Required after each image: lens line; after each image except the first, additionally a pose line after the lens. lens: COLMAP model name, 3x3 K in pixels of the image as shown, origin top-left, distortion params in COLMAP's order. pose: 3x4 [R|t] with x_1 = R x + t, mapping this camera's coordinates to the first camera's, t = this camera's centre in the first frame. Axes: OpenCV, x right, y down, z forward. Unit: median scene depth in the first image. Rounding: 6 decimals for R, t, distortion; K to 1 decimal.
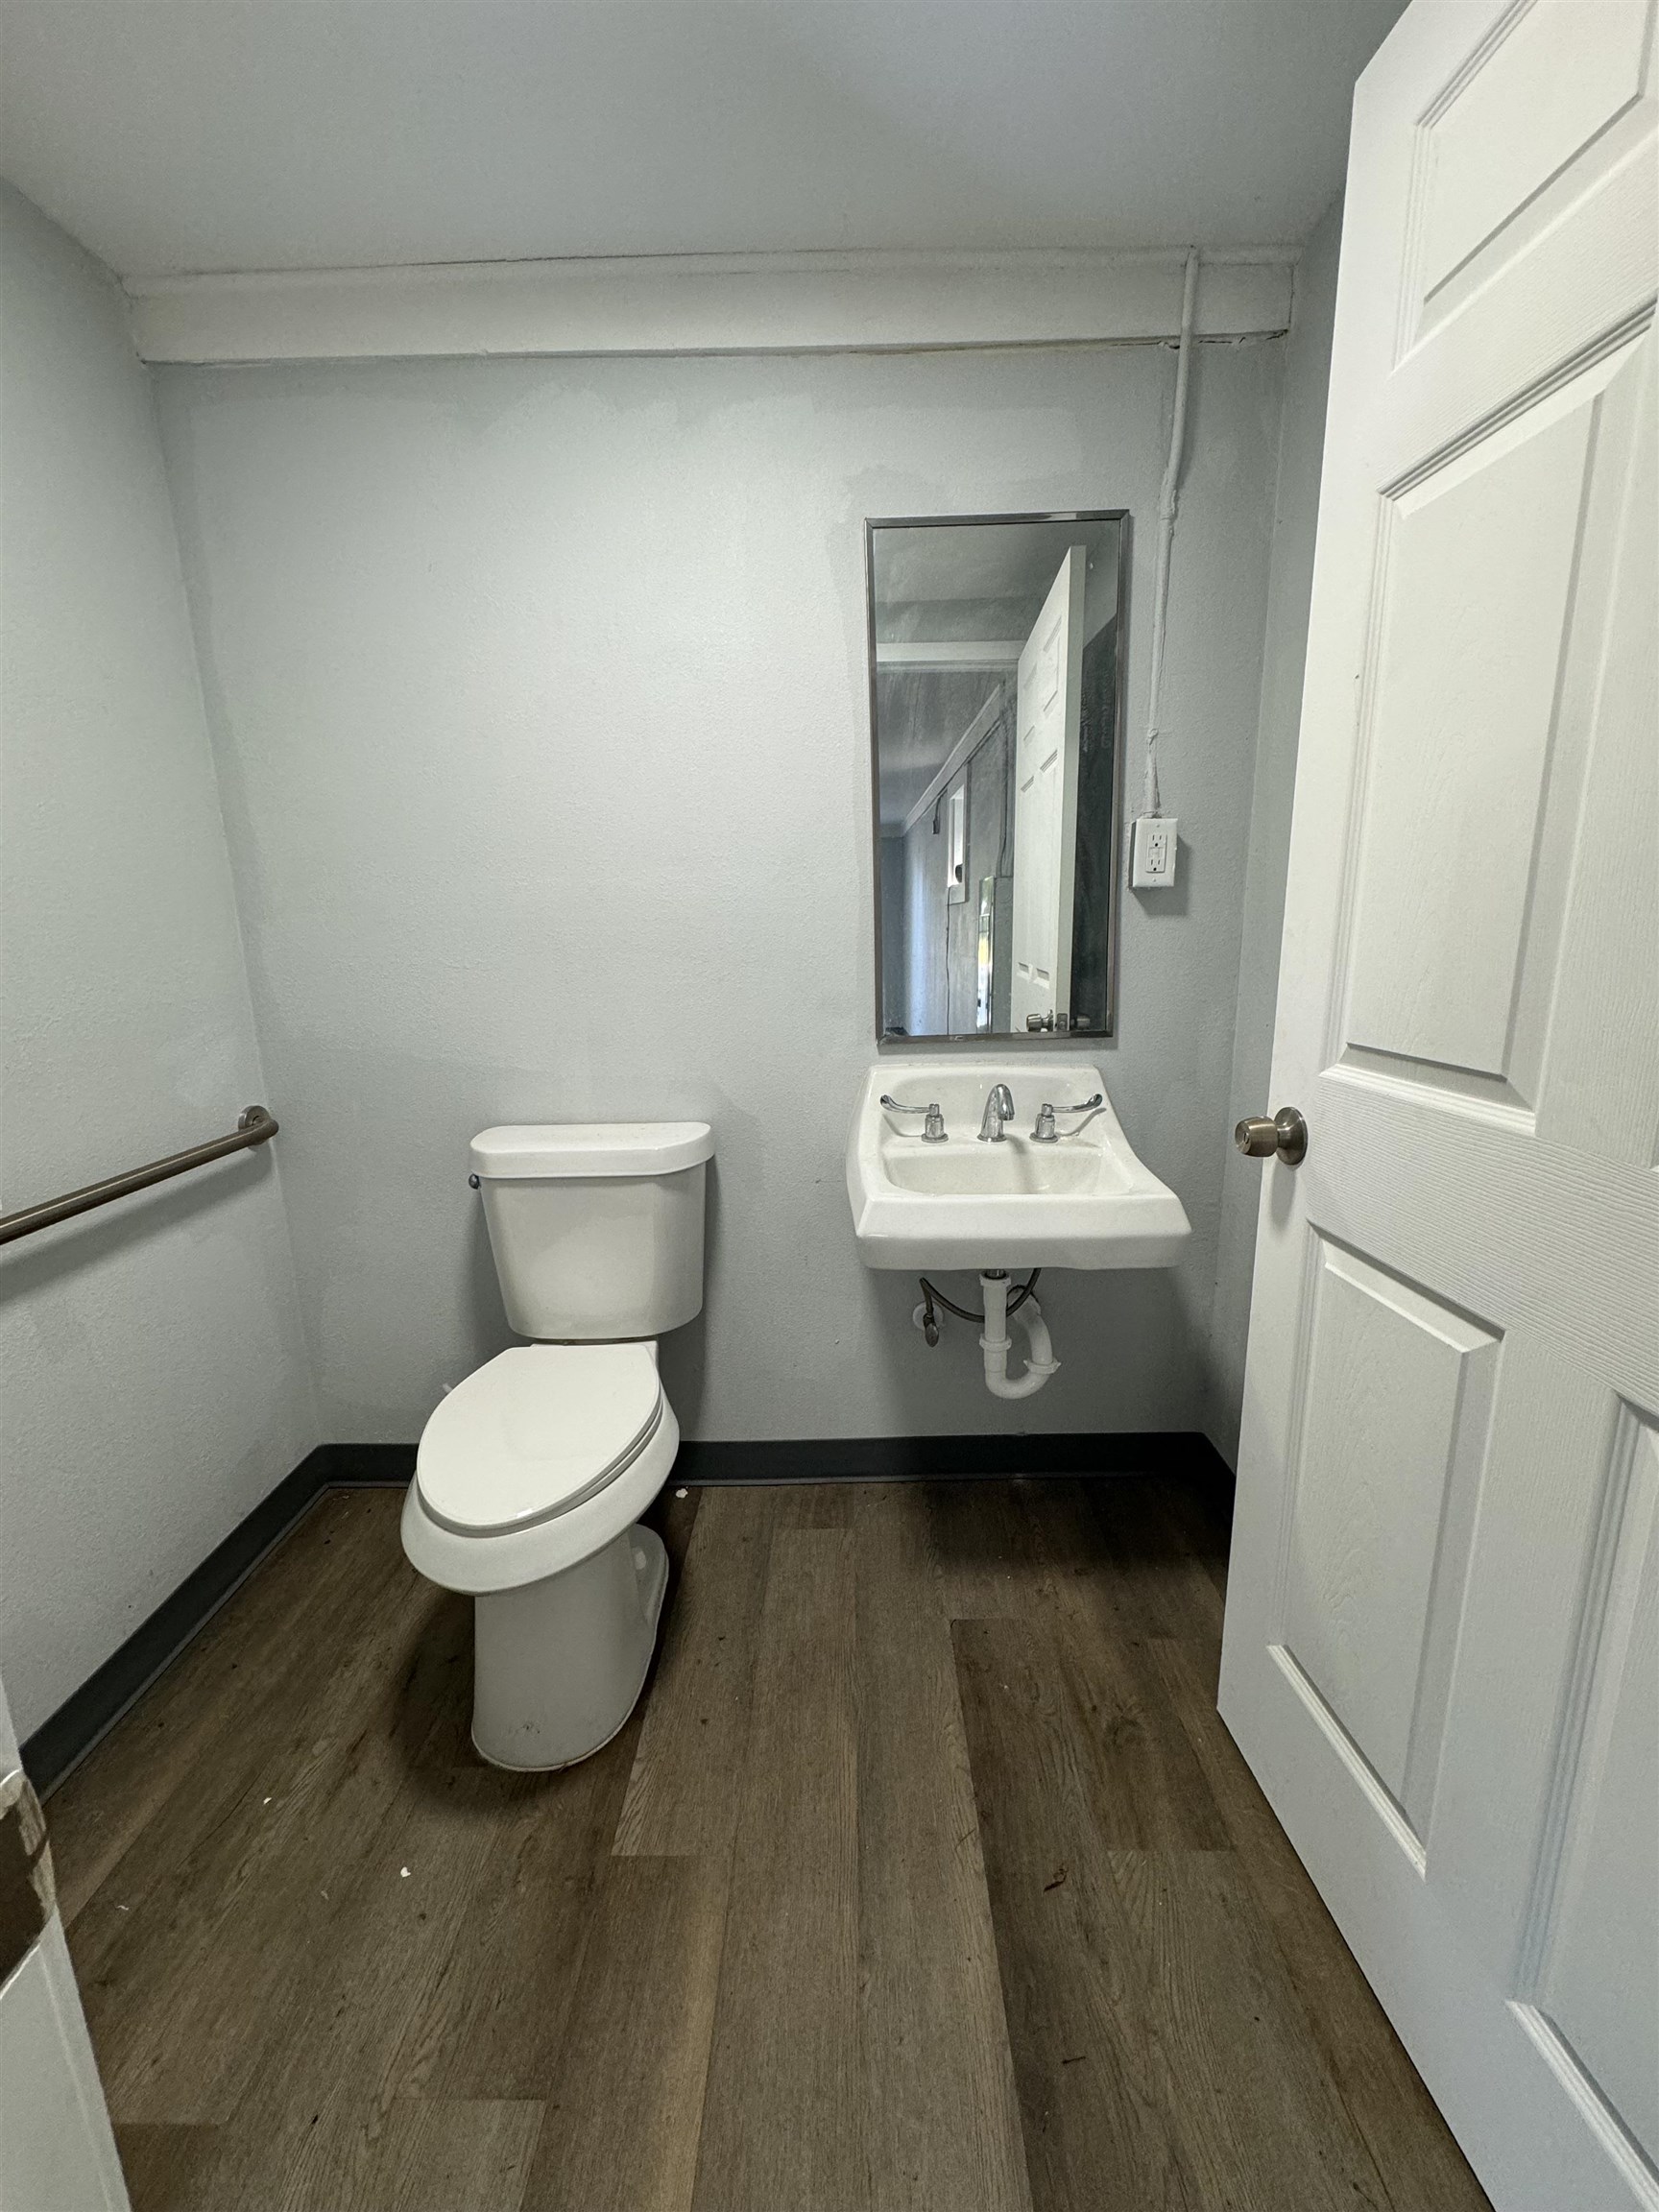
lens RADIAL K [[878.6, 0, 822.5], [0, 878.6, 1106.4], [0, 0, 1]] dist [-0.001441, 0.000889]
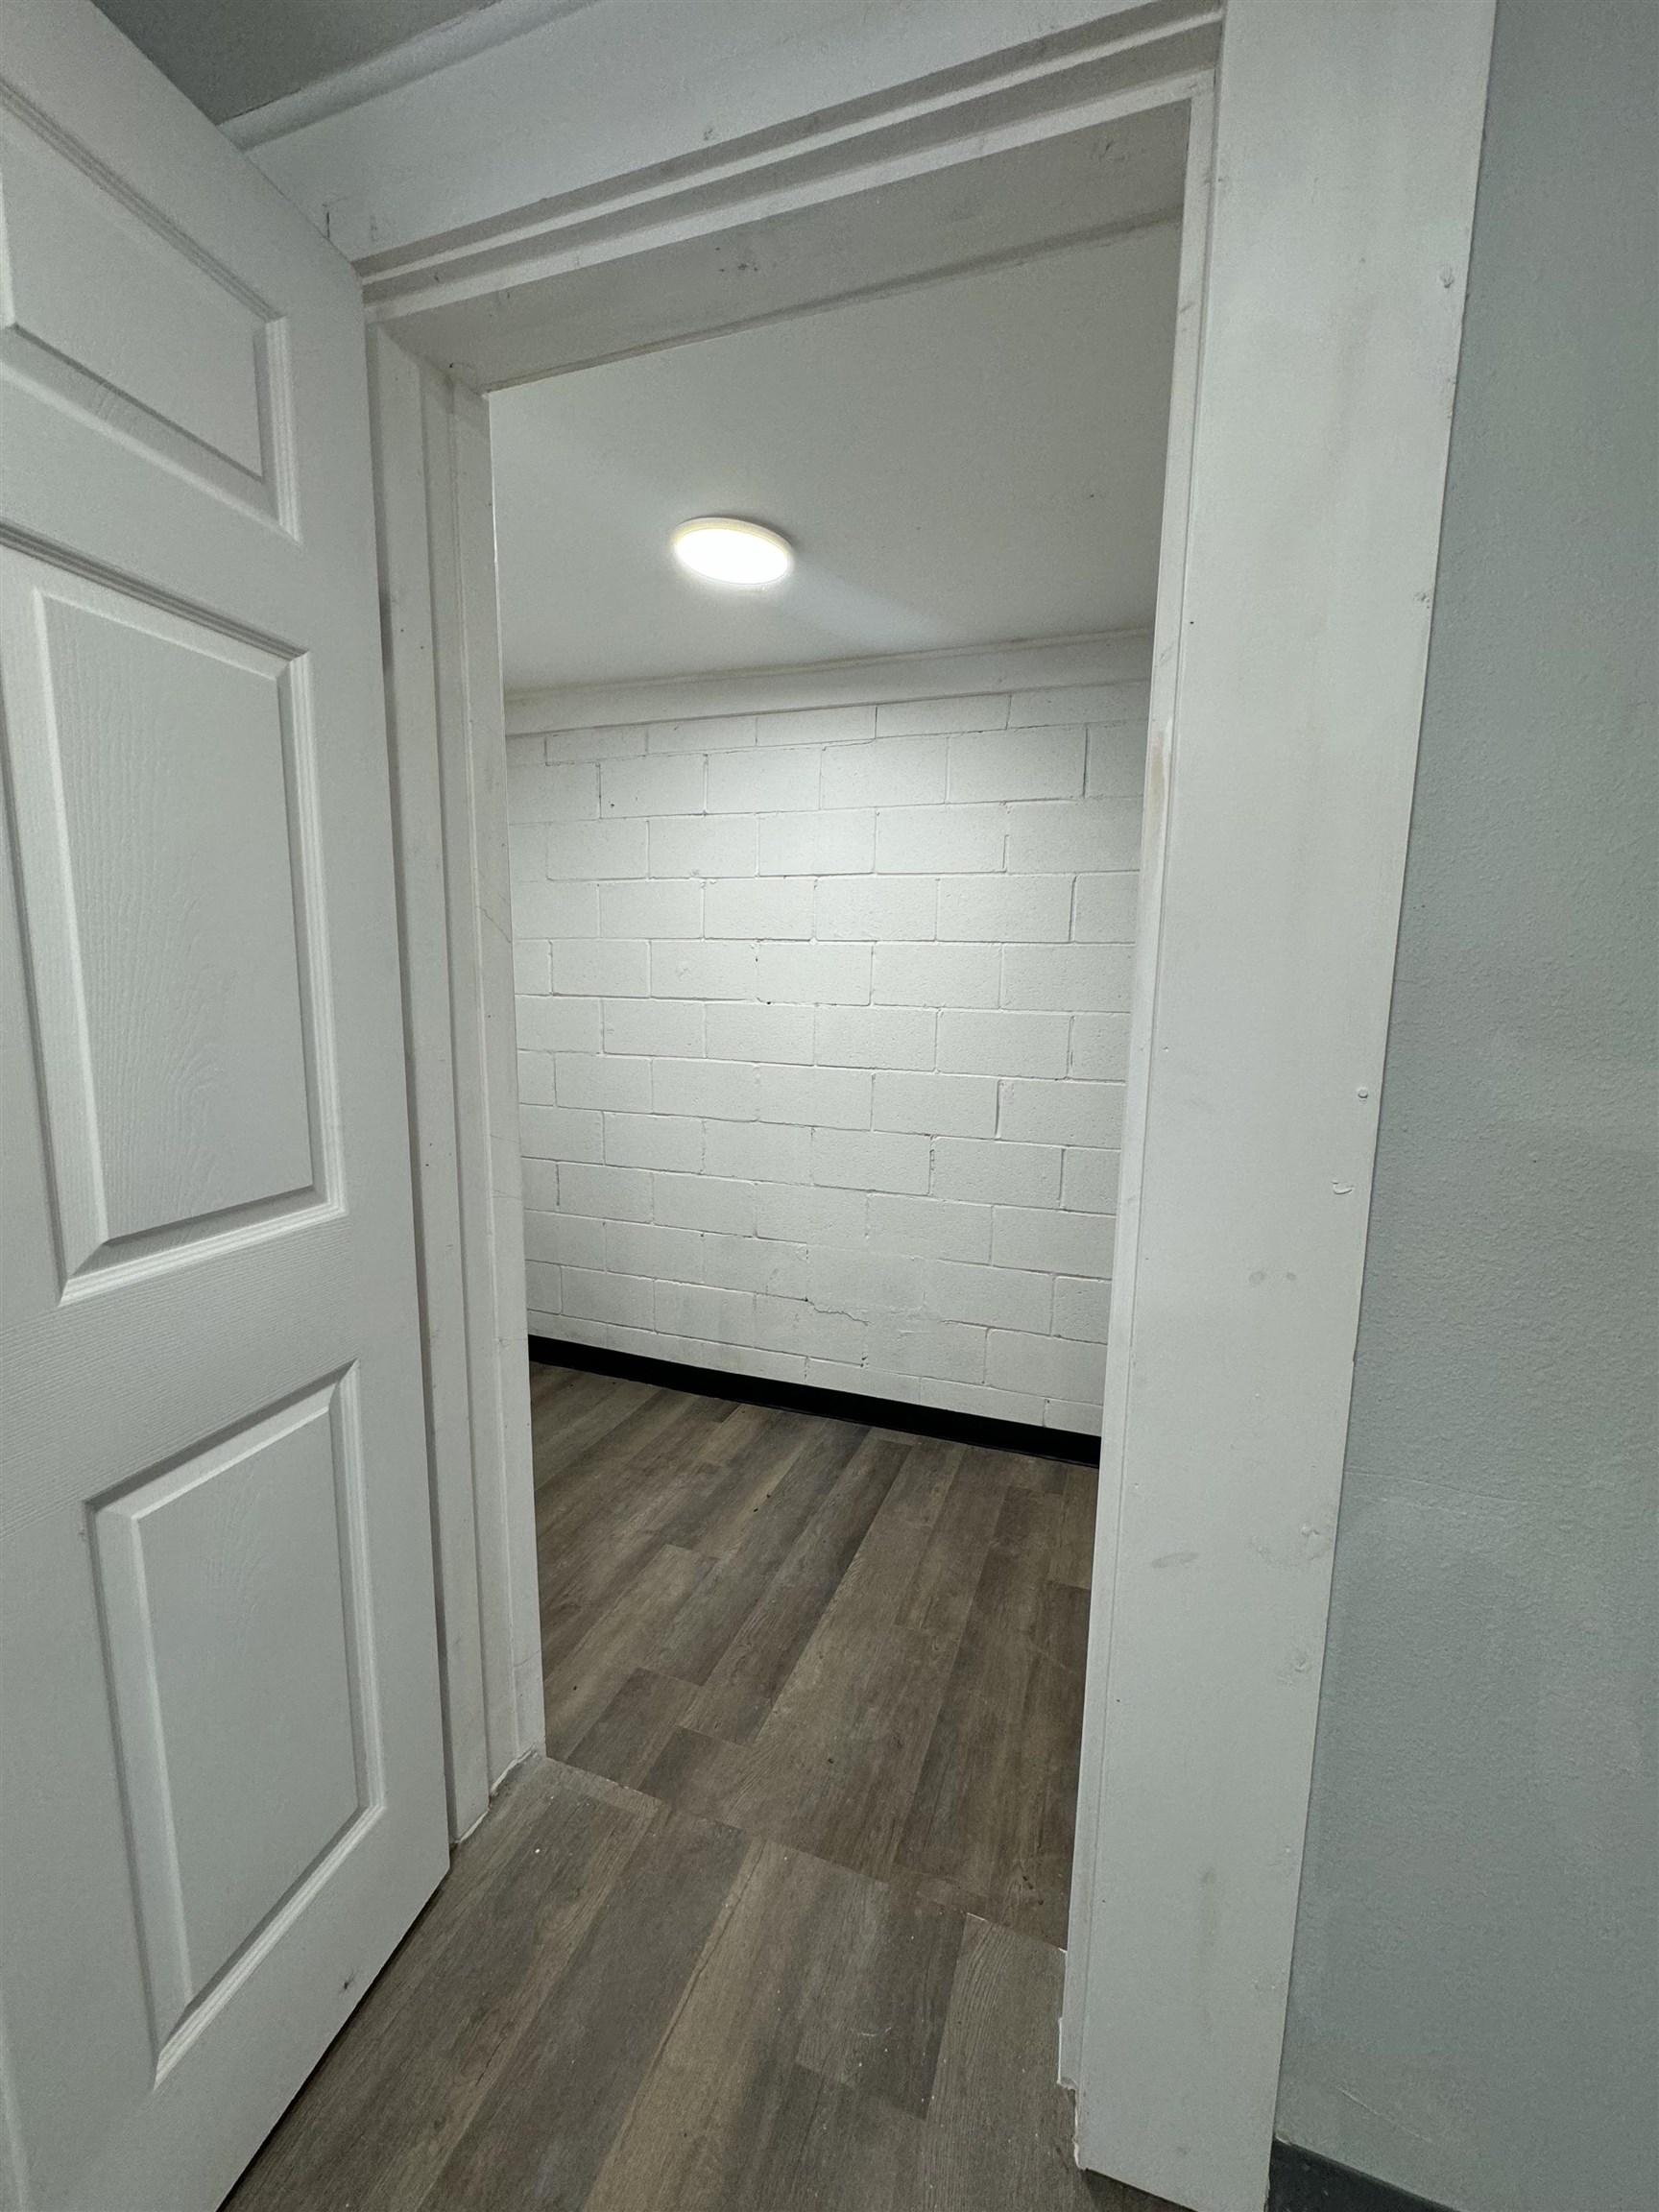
lens RADIAL K [[878.6, 0, 830.8], [0, 878.6, 1107.4], [0, 0, 1]] dist [-0.001441, 0.000889]
pose [[-0.942694, -0.040567, 0.331184, -0.299481], [0.073189, 0.943267, 0.323868, -0.441249], [-0.325533, 0.329547, -0.886243, 1.643113]]
